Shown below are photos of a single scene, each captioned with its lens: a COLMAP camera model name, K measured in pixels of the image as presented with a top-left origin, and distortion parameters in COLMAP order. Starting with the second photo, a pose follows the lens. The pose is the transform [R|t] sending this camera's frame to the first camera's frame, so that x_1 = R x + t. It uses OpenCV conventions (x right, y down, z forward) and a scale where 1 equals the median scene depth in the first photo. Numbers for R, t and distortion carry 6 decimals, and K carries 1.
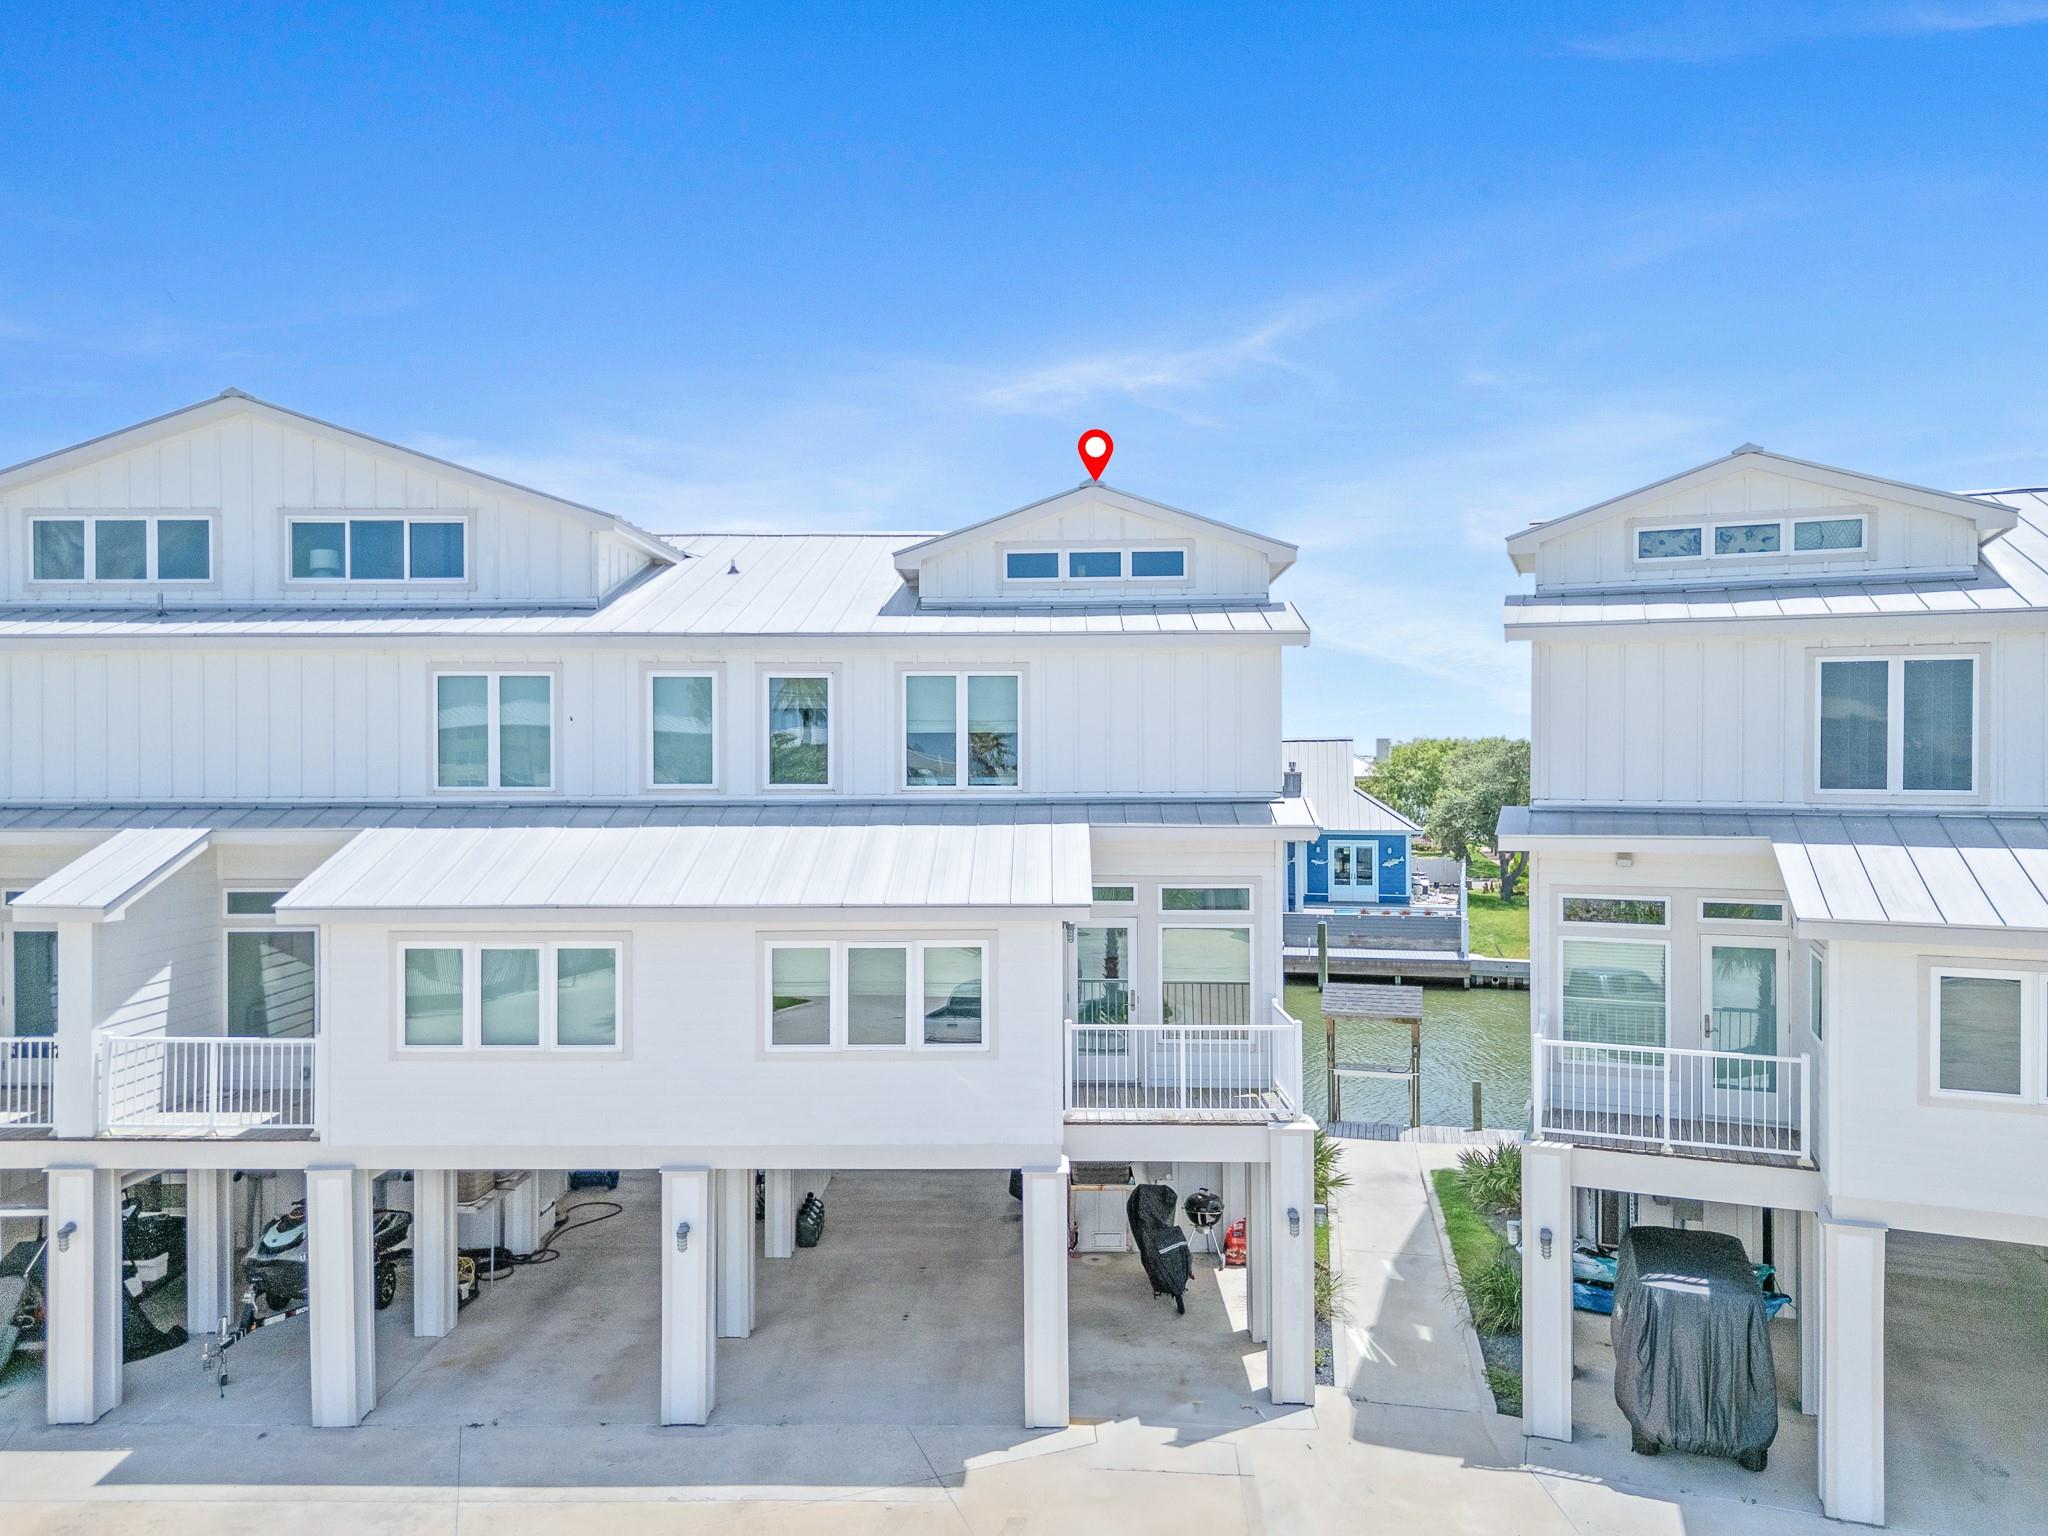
lens RADIAL K [[1442.0, 0, 1024.0], [0, 1442.0, 768.0], [0, 0, 1]] dist [0.038230, -0.022504]
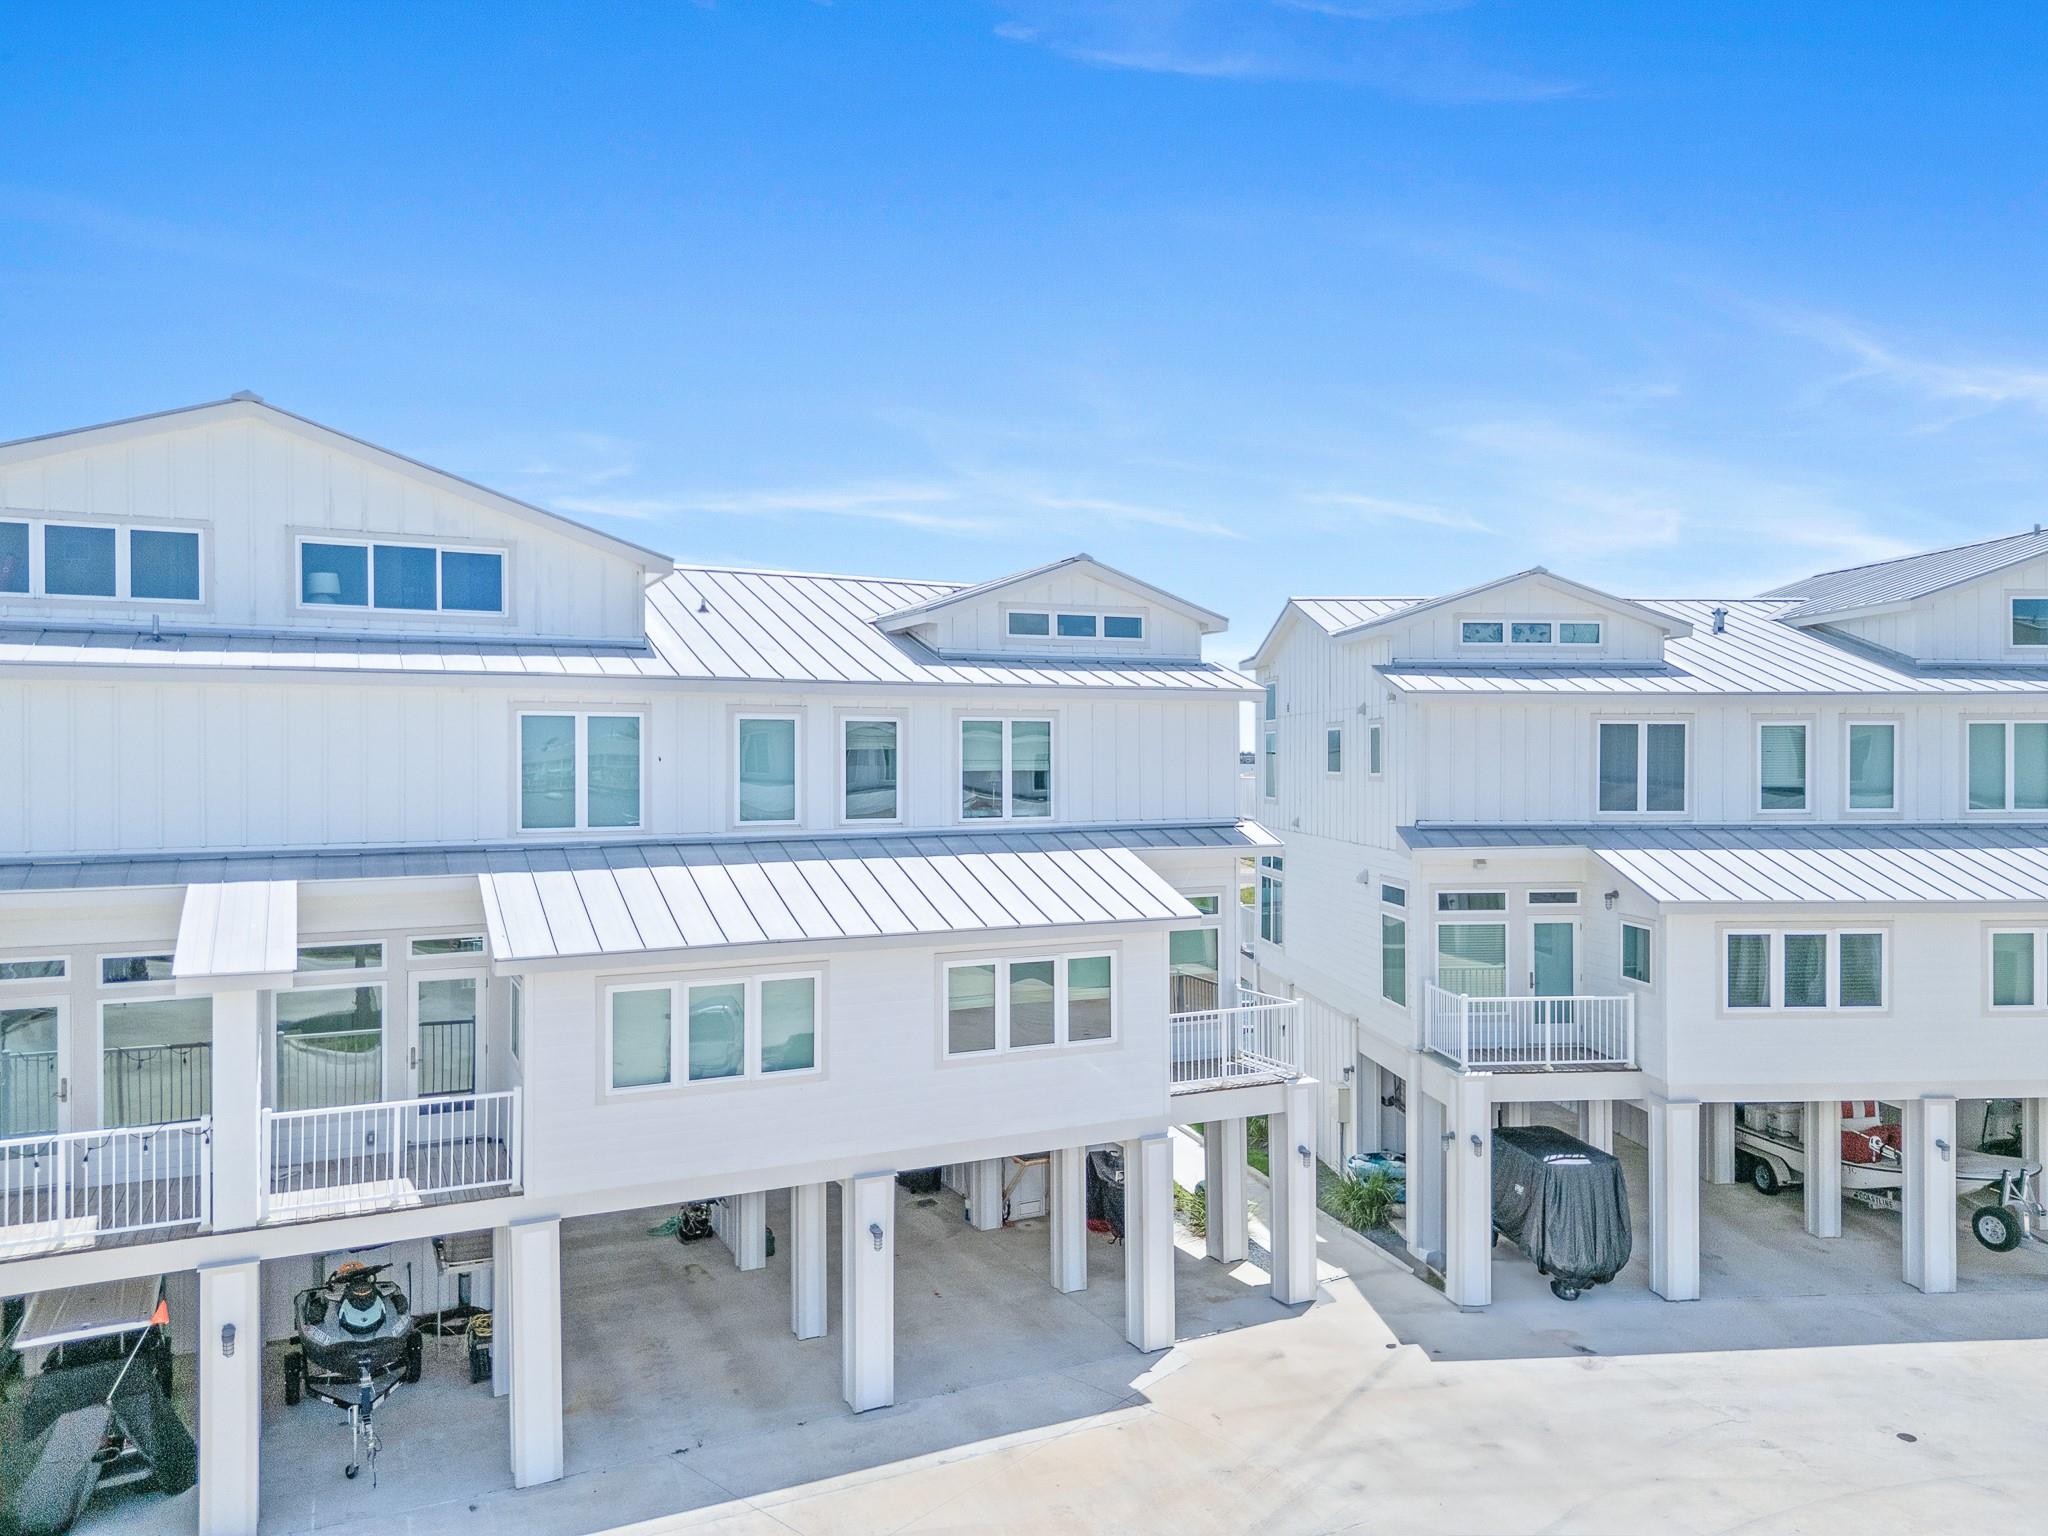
lens RADIAL K [[1442.0, 0, 1024.0], [0, 1442.0, 768.0], [0, 0, 1]] dist [0.038230, -0.022504]
pose [[0.890246, -0.002839, 0.455470, -0.566165], [0.003603, 0.999993, -0.000811, -0.026764], [-0.455465, 0.002363, 0.890251, -0.023563]]
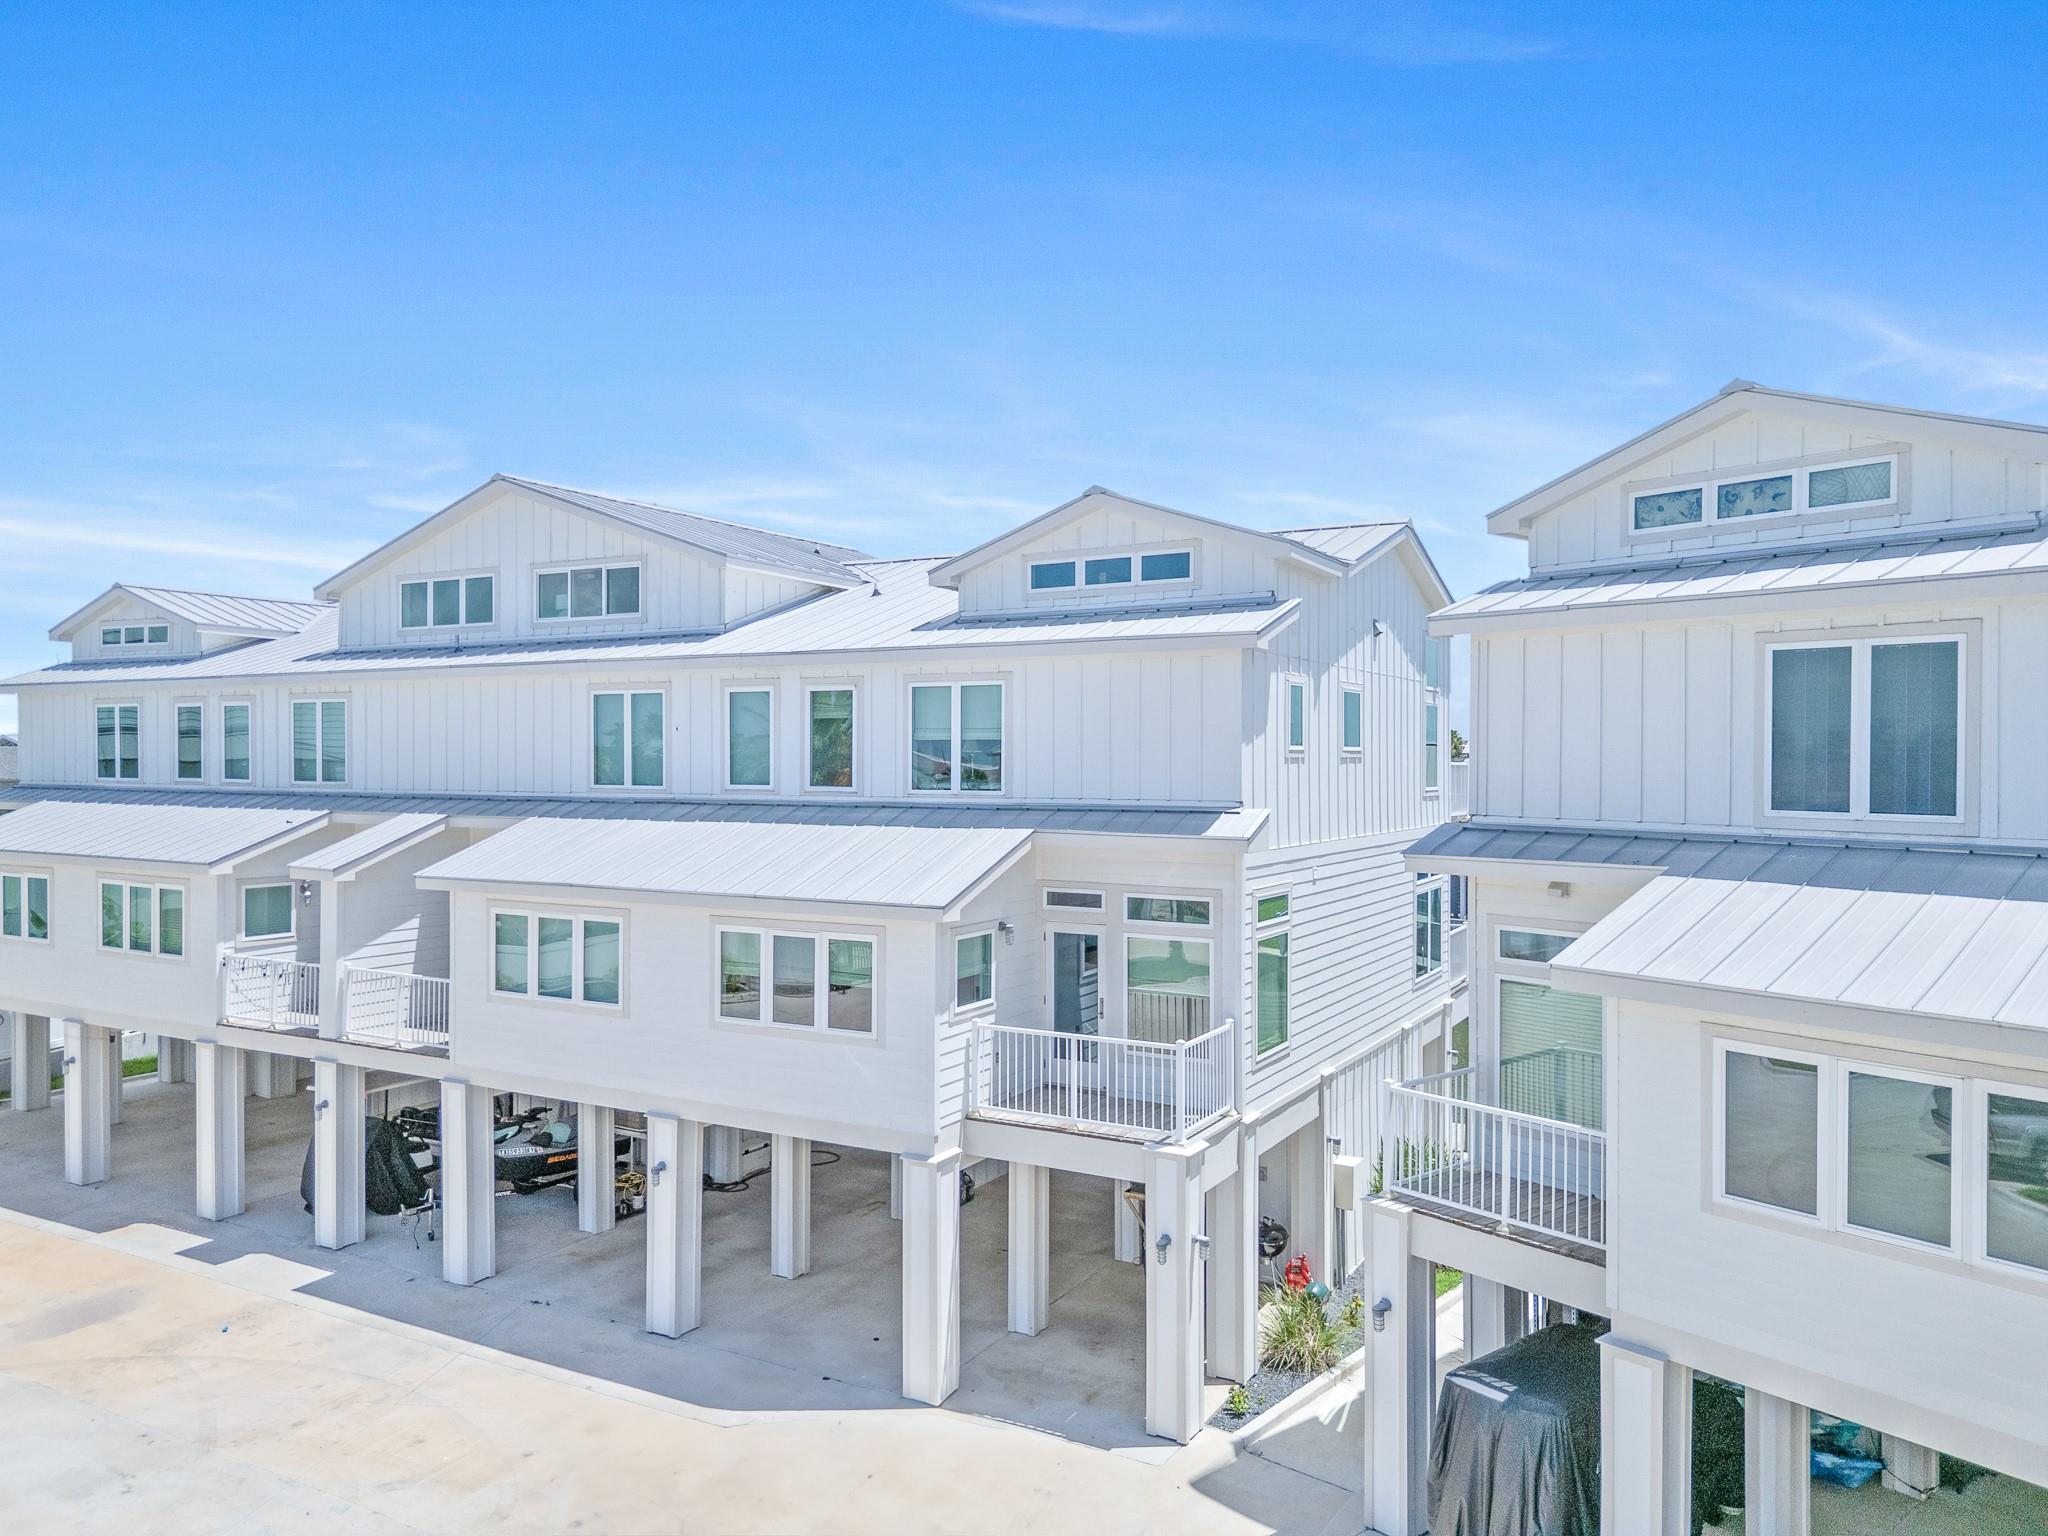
lens RADIAL K [[1442.0, 0, 1024.0], [0, 1442.0, 768.0], [0, 0, 1]] dist [0.038230, -0.022504]
pose [[0.880052, 0.007238, -0.474822, 0.513856], [-0.007158, 0.999972, 0.001975, -0.006633], [0.474823, 0.001661, 0.880079, 0.100334]]
